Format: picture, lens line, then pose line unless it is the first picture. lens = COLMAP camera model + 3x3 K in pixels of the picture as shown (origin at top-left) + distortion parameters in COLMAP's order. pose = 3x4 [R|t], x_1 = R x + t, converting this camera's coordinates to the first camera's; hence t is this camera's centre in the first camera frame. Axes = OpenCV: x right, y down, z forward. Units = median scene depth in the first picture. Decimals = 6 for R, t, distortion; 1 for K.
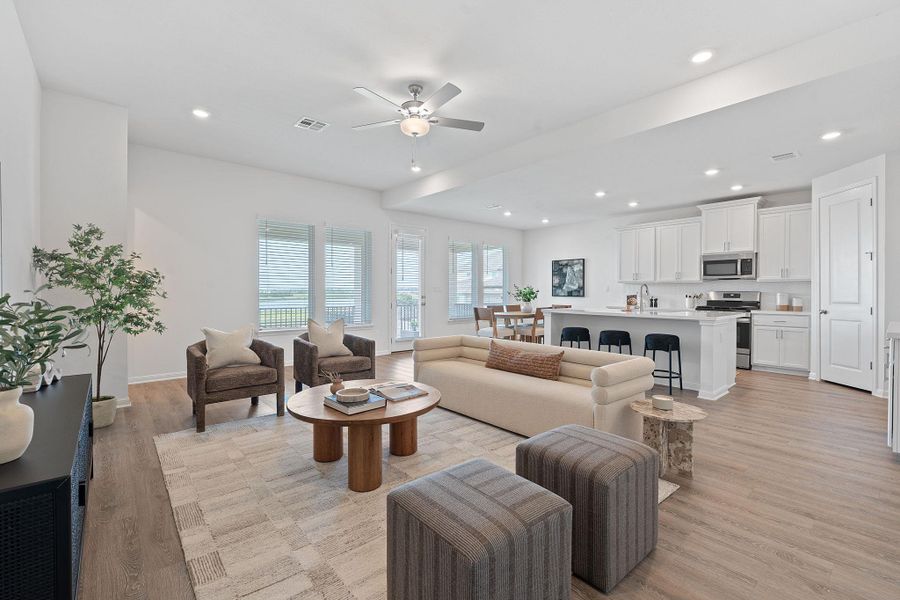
lens RADIAL K [[395.3, 0, 450.5], [0, 395.3, 294.5], [0, 0, 1]] dist [-0.008926, 0.000336]
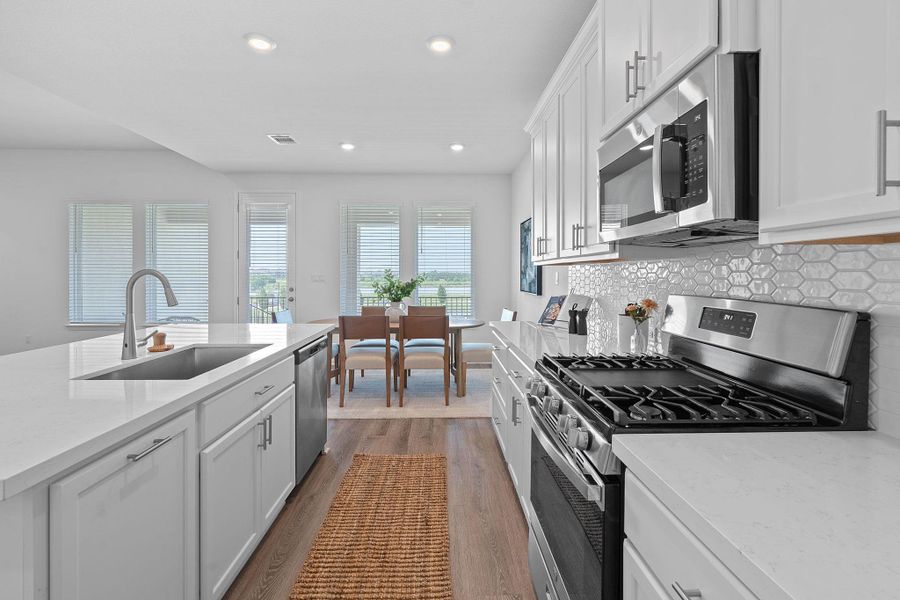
lens RADIAL K [[403.9, 0, 450.7], [0, 403.9, 277.4], [0, 0, 1]] dist [-0.003055, 0.000534]
pose [[0.776961, 0.001845, -0.629545, 0.647953], [-0.003629, 0.999992, -0.001548, -0.016209], [0.629538, 0.003488, 0.776962, 0.664271]]
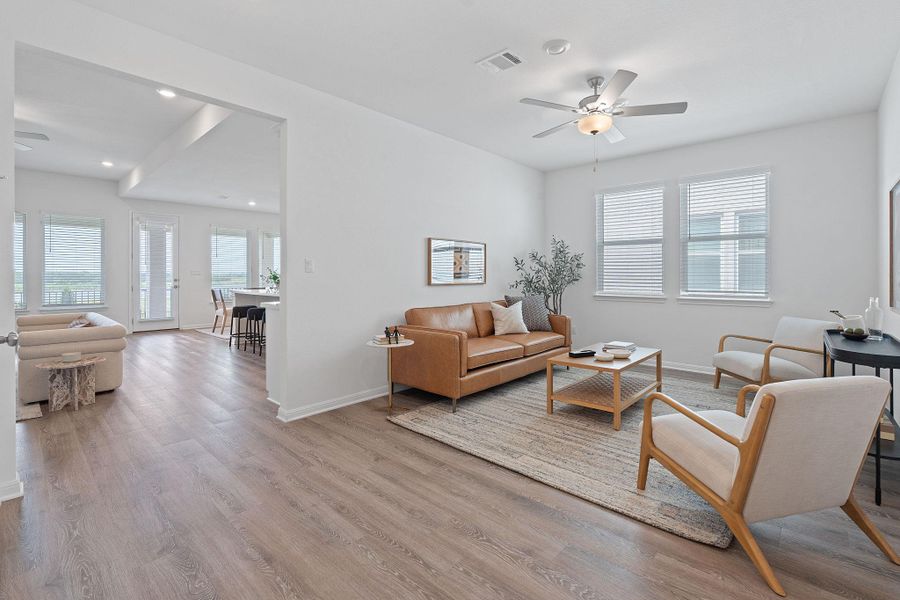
lens RADIAL K [[403.9, 0, 450.7], [0, 403.9, 277.4], [0, 0, 1]] dist [-0.003055, 0.000534]
pose [[0.992490, -0.003768, 0.122266, 0.571350], [0.003740, 0.999993, 0.000457, 0.001238], [-0.122267, 0.000004, 0.992497, -0.181958]]
